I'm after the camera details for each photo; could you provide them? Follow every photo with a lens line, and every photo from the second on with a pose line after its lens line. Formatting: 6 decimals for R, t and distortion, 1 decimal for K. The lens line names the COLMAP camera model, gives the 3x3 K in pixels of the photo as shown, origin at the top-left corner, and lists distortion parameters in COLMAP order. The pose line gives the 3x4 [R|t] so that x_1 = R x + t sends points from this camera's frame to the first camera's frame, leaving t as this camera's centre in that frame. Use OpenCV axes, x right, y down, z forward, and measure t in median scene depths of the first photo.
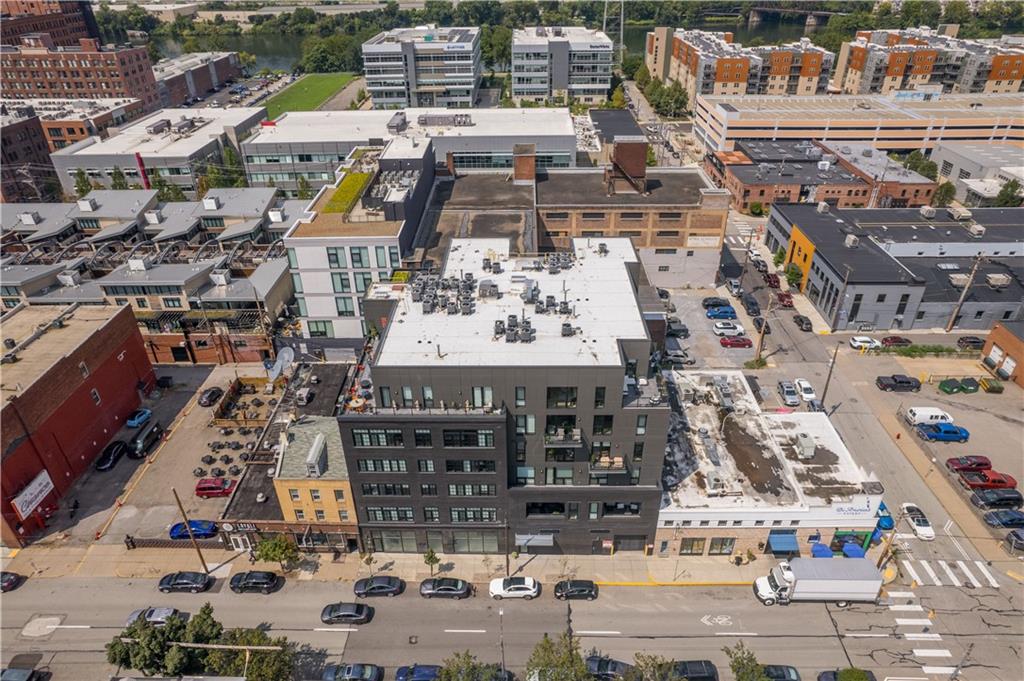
lens RADIAL K [[647.6, 0, 509.5], [0, 647.6, 338.9], [0, 0, 1]] dist [-0.045073, 0.043075]
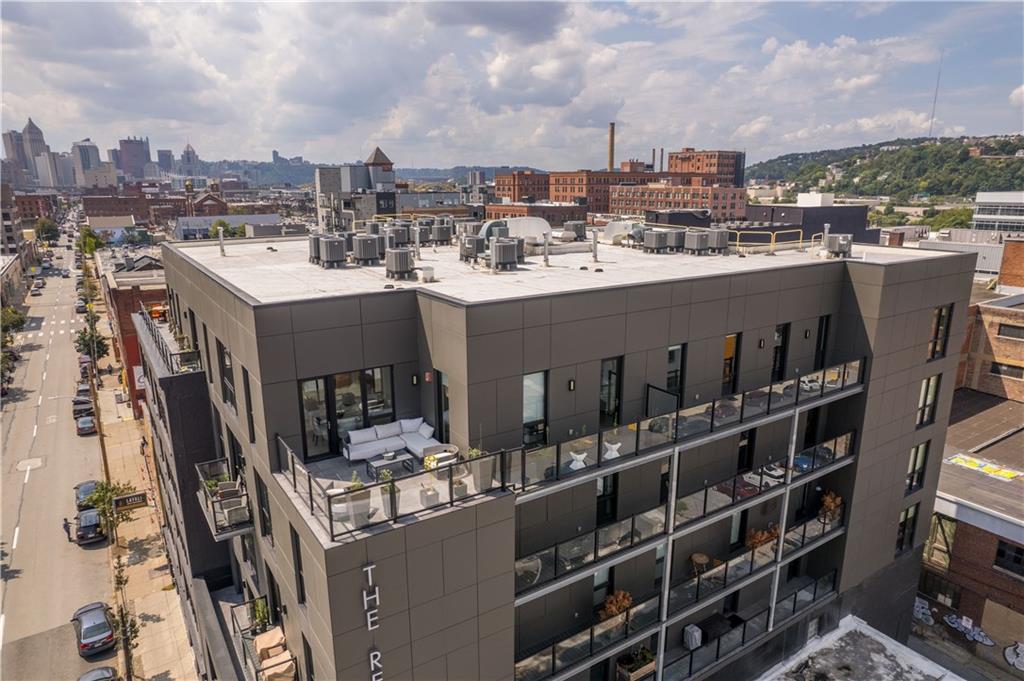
lens RADIAL K [[647.6, 0, 520.7], [0, 647.6, 347.8], [0, 0, 1]] dist [-0.045073, 0.043075]
pose [[0.573988, 0.218377, -0.789208, 0.145318], [-0.433743, 0.898555, -0.066826, 0.008494], [0.694554, 0.380671, 0.610479, 0.277671]]
